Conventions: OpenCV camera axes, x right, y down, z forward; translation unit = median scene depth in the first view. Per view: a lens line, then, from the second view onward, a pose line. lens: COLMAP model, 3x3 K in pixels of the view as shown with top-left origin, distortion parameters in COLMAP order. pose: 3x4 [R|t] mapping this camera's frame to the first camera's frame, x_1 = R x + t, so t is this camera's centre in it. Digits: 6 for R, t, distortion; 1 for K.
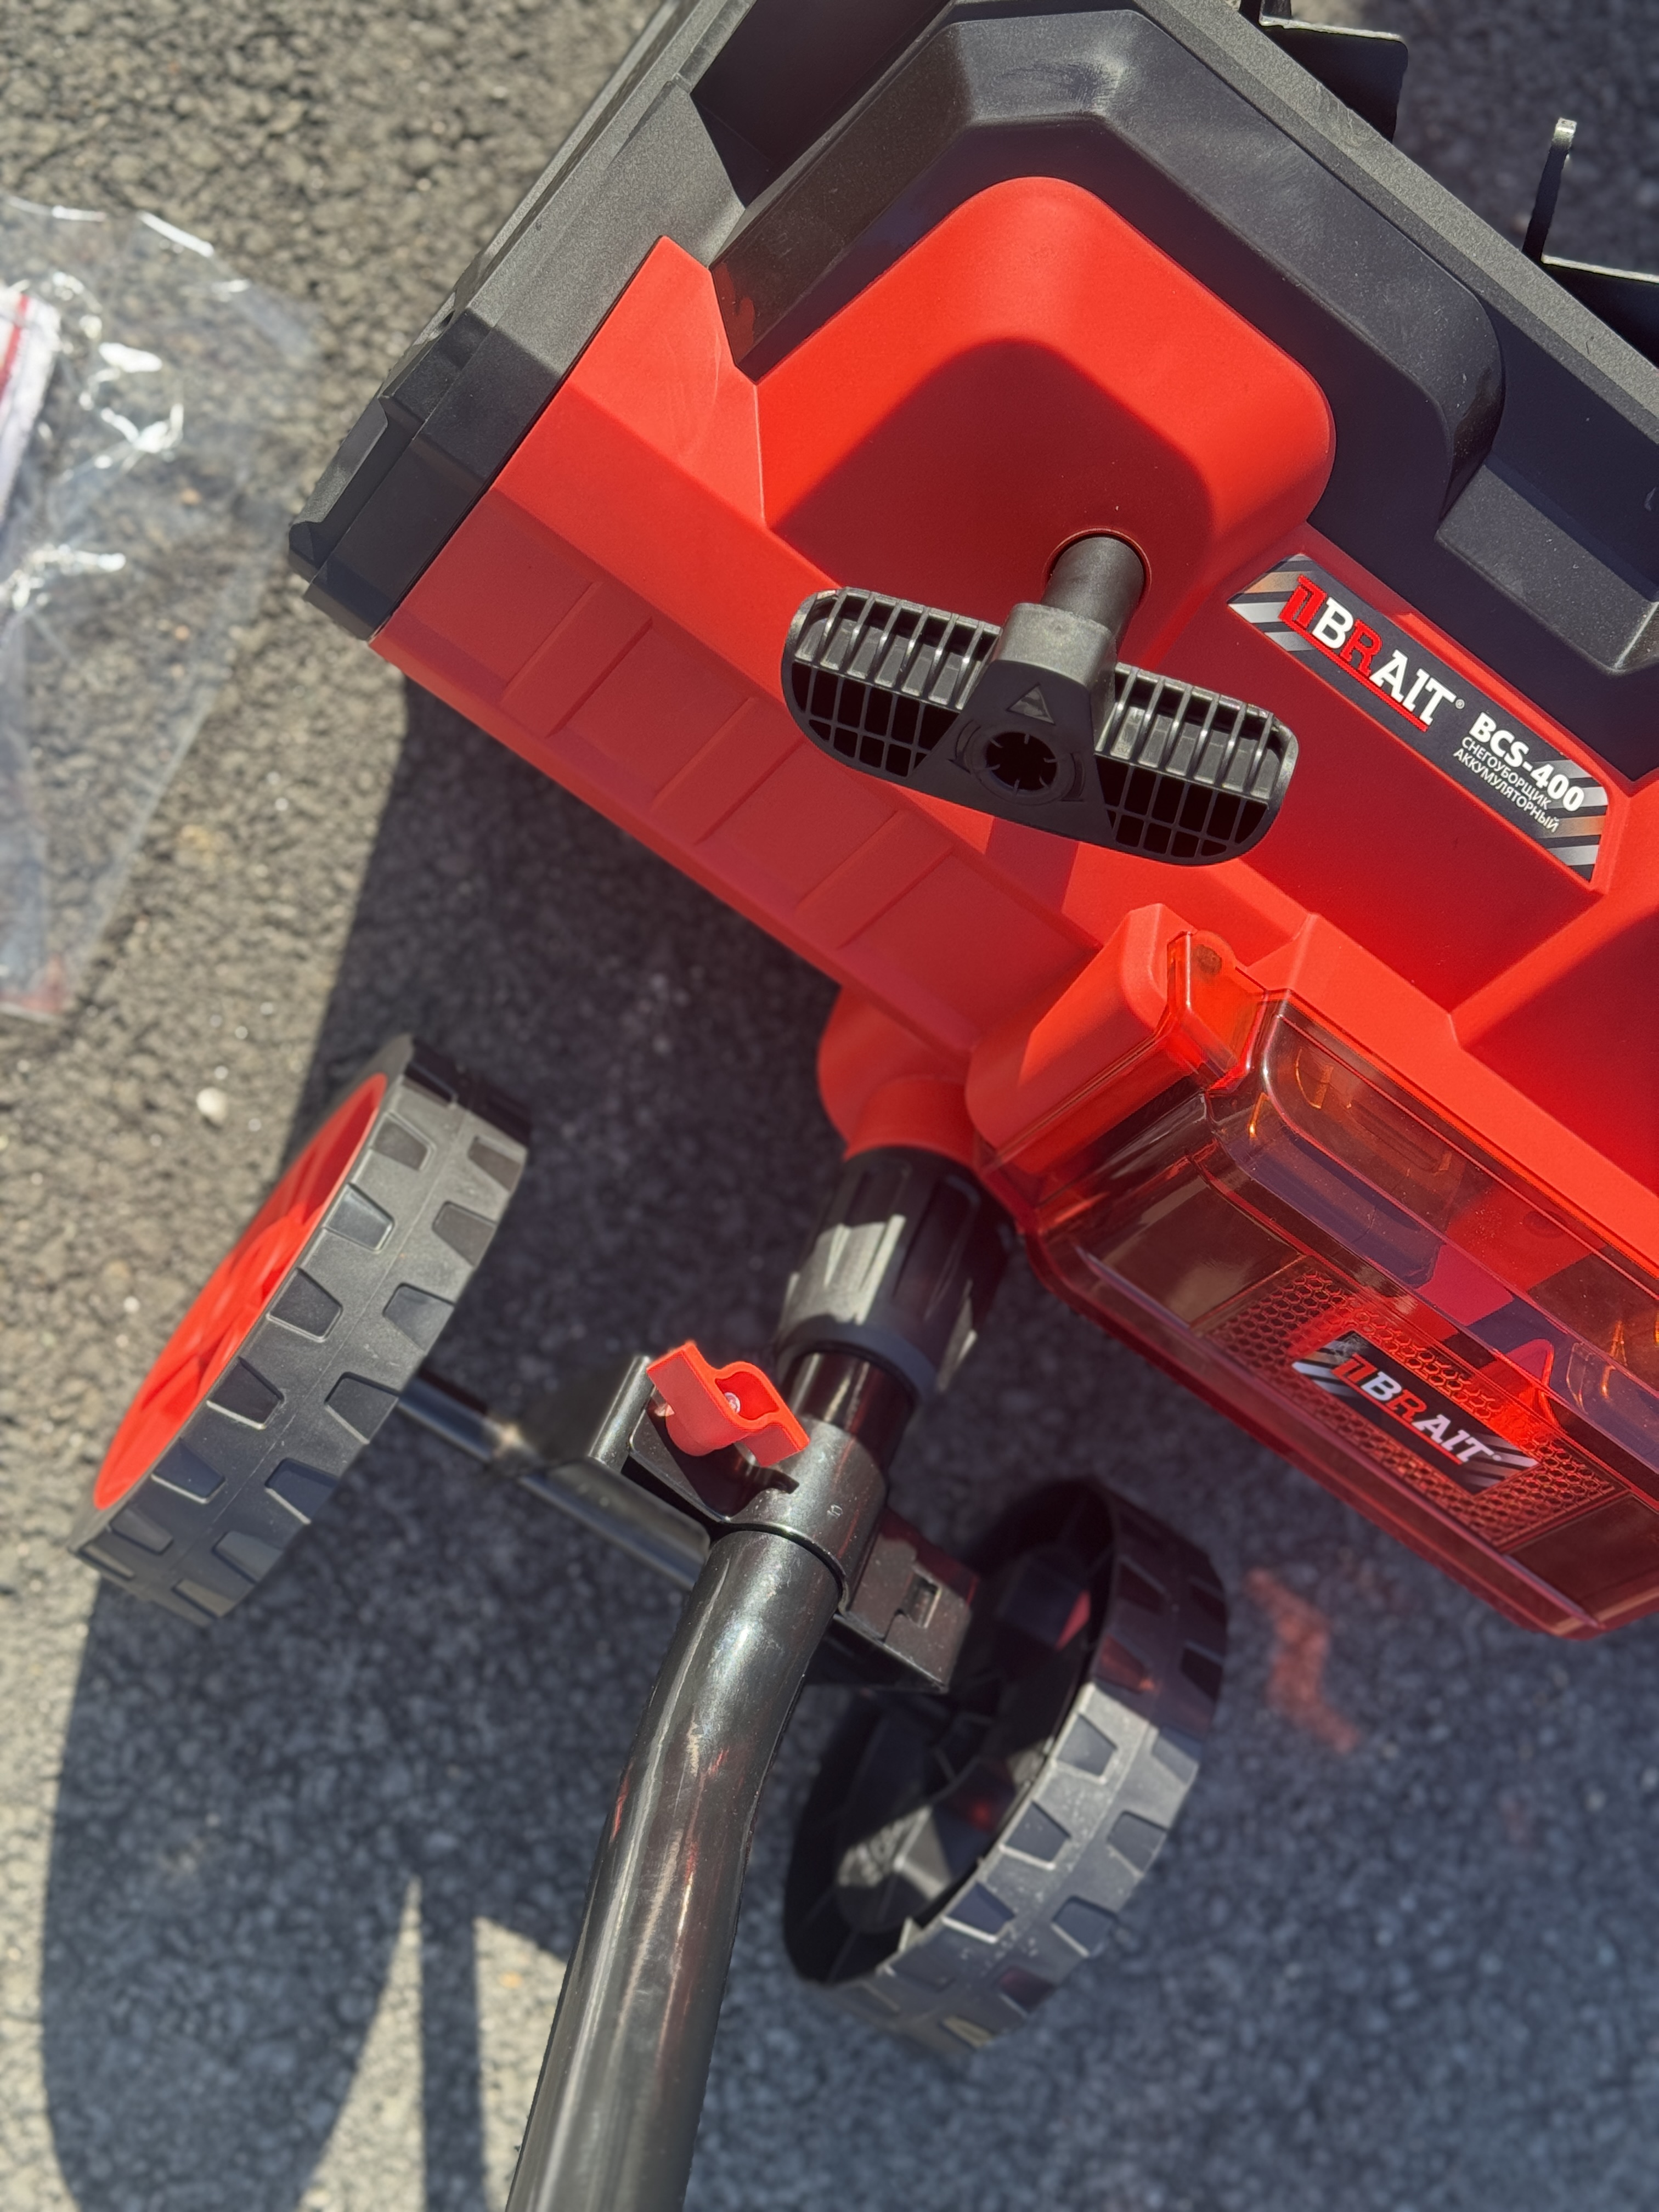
lens RADIAL K [[3071.1, 0, 830.4], [0, 3071.1, 1081.7], [0, 0, 1]] dist [0.212852, -0.616561]
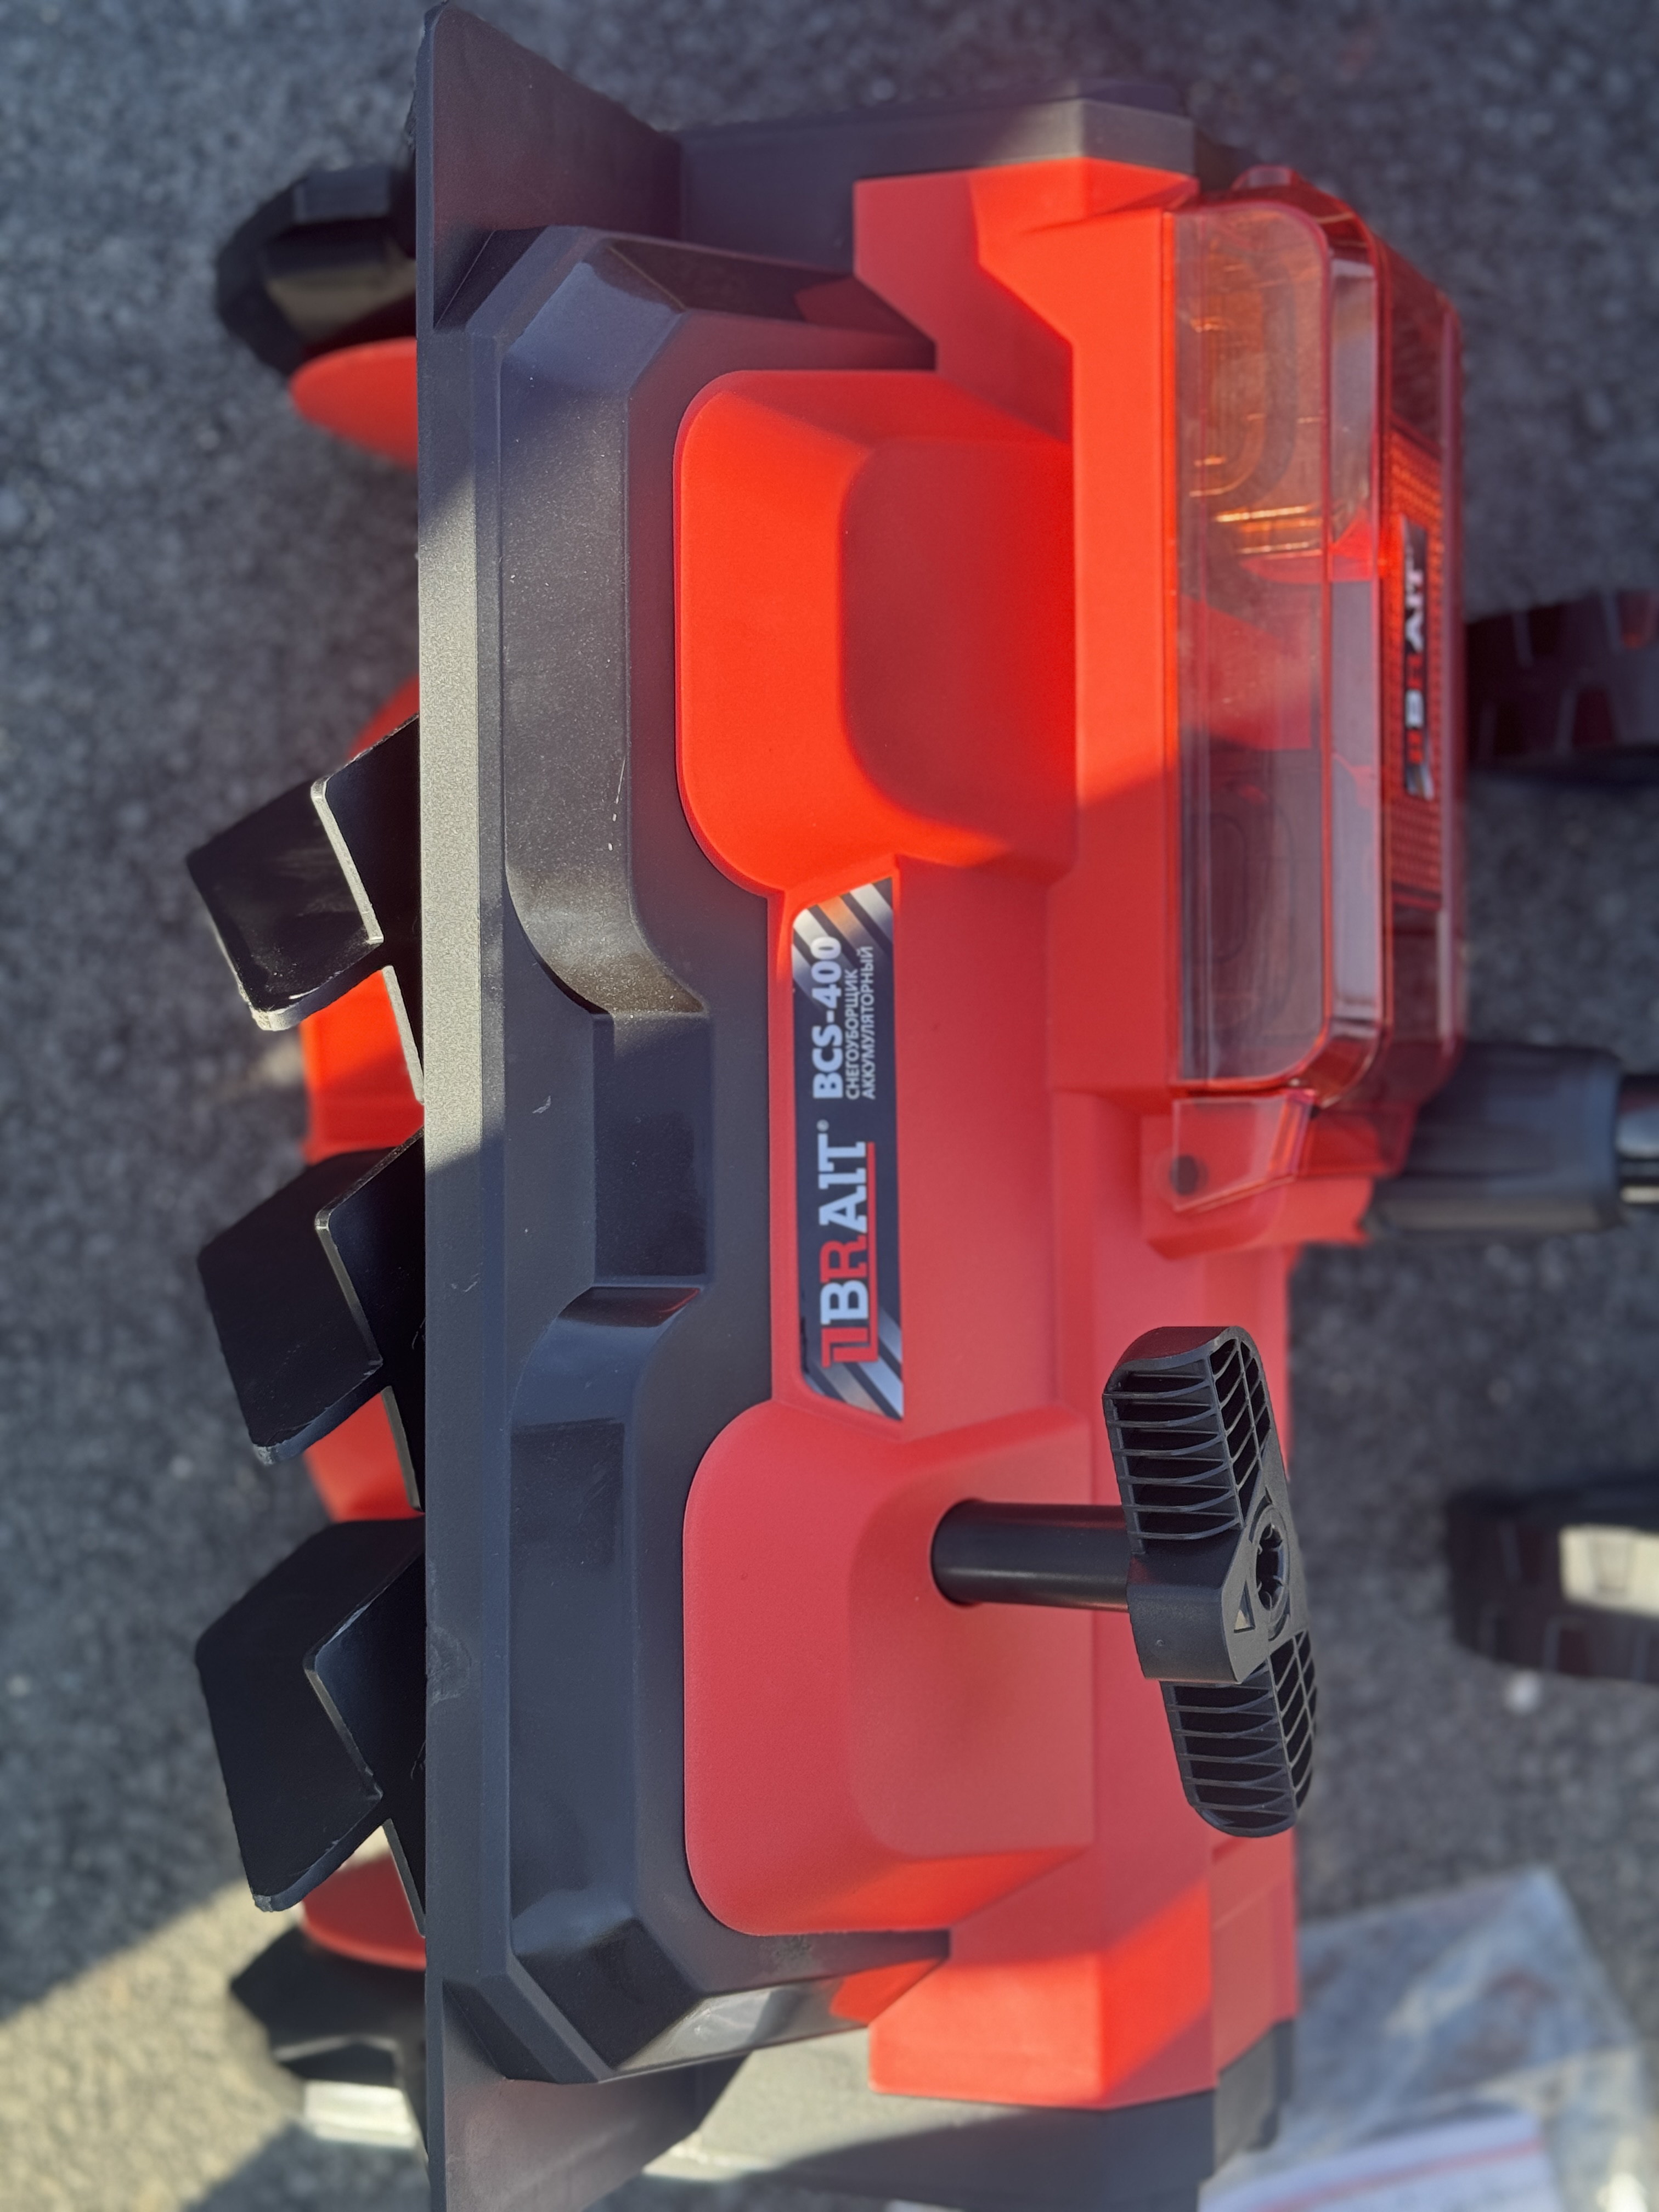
lens RADIAL K [[3066.3, 0, 841.3], [0, 3066.3, 1106.1], [0, 0, 1]] dist [0.214601, -0.591831]
pose [[-0.515290, -0.789947, -0.332356, 0.490538], [0.814607, -0.571943, 0.096421, -0.196917], [-0.266256, -0.221055, 0.938212, 0.183234]]
